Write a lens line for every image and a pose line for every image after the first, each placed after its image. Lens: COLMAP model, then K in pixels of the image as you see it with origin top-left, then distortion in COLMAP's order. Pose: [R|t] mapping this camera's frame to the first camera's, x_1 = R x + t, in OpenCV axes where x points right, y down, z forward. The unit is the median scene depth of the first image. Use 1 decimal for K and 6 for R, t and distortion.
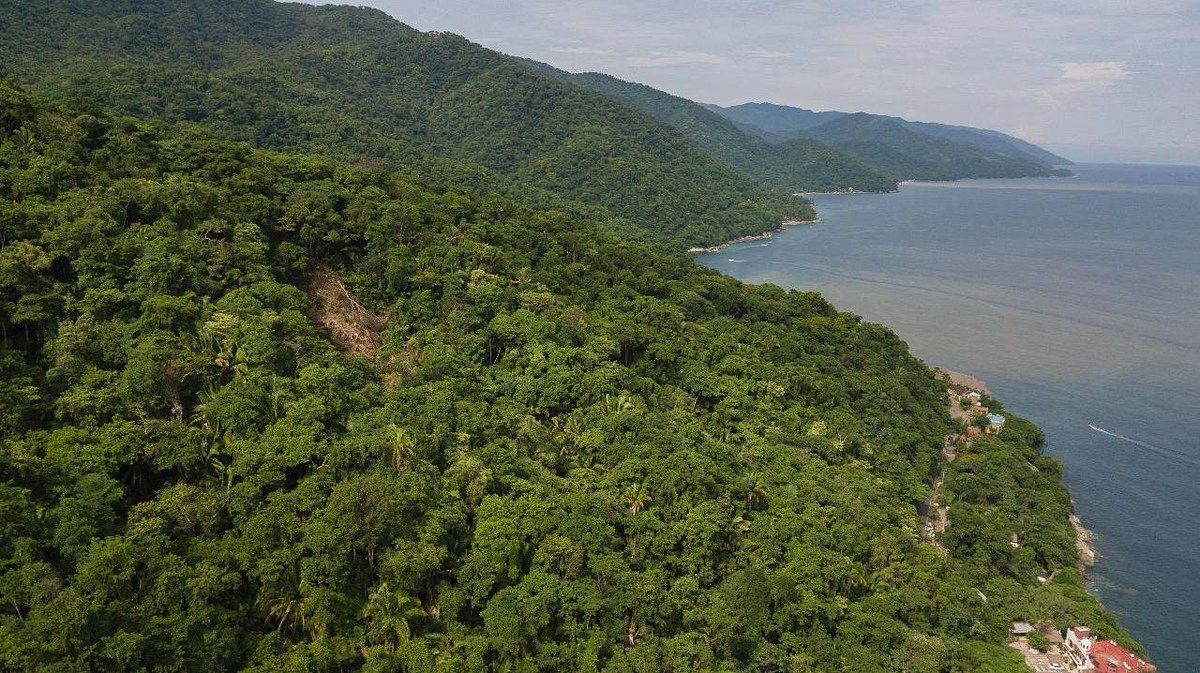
lens RADIAL K [[922.9, 0, 594.9], [0, 922.9, 337.7], [0, 0, 1]] dist [0.014621, -0.027520]
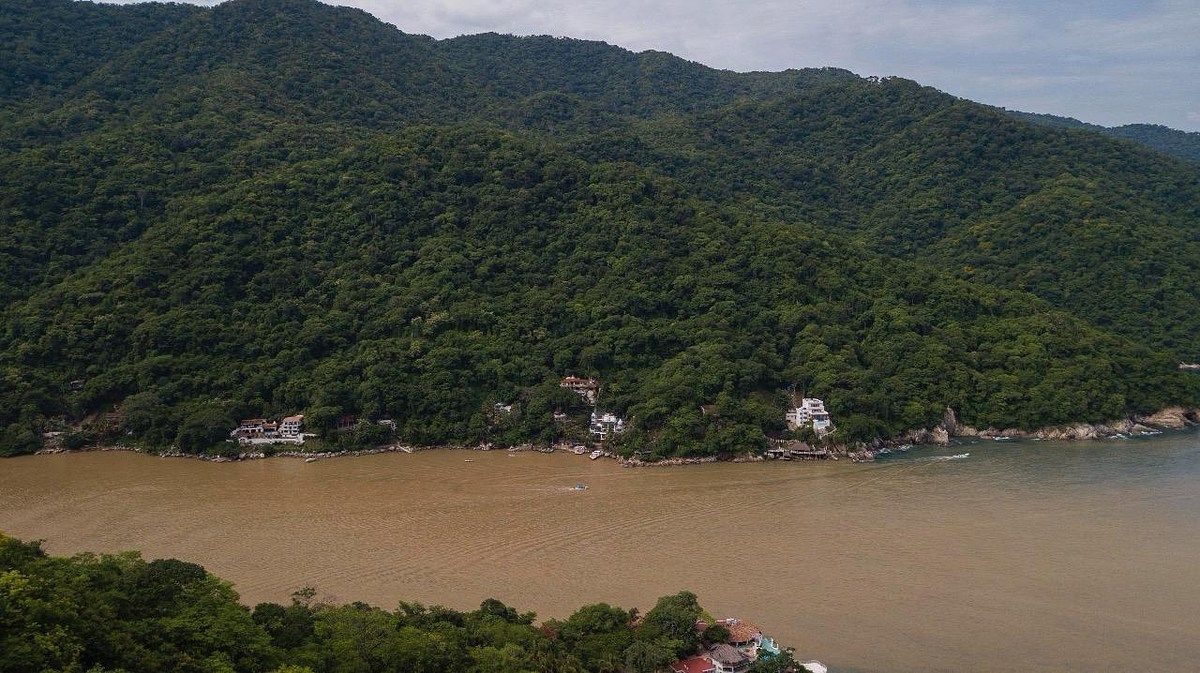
lens RADIAL K [[922.9, 0, 595.6], [0, 922.9, 330.3], [0, 0, 1]] dist [0.014621, -0.027520]
pose [[0.850404, 0.033127, -0.525086, 0.351763], [-0.082089, 0.994148, -0.070229, -0.200604], [0.519686, 0.102826, 0.848147, 1.303345]]
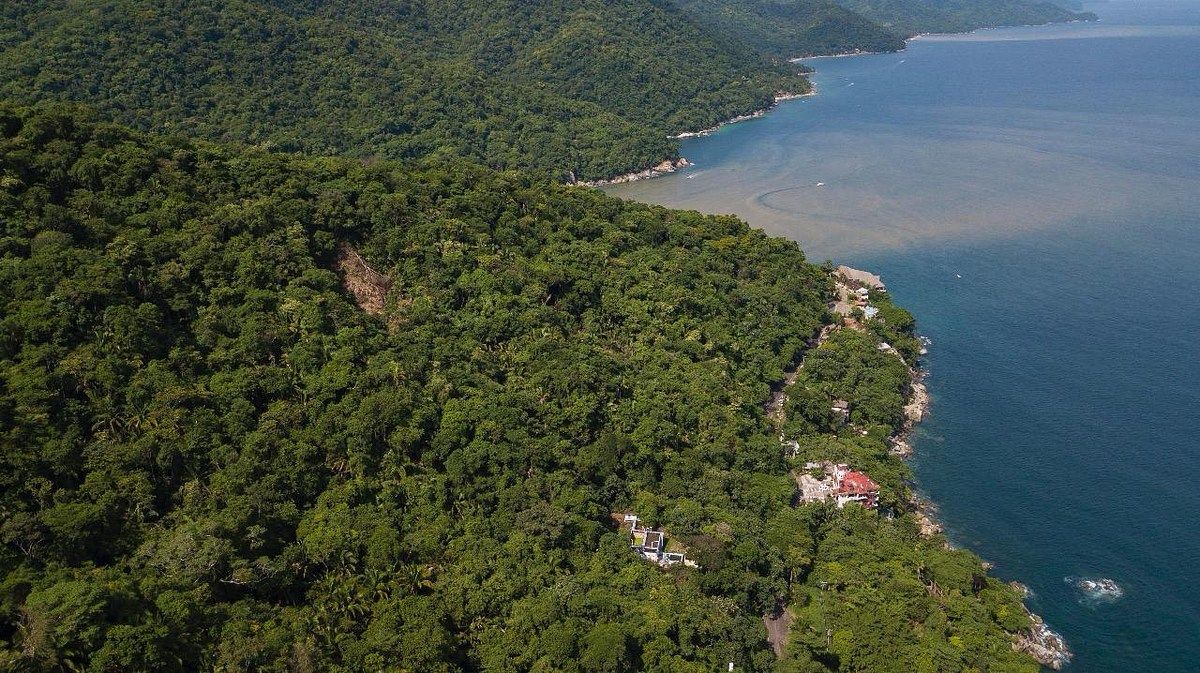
lens RADIAL K [[922.9, 0, 599.7], [0, 922.9, 331.8], [0, 0, 1]] dist [0.014621, -0.027520]
pose [[0.999300, -0.030880, -0.021118, 0.125686], [0.033547, 0.989508, 0.140529, -0.114892], [0.016557, -0.141139, 0.989851, -0.426446]]
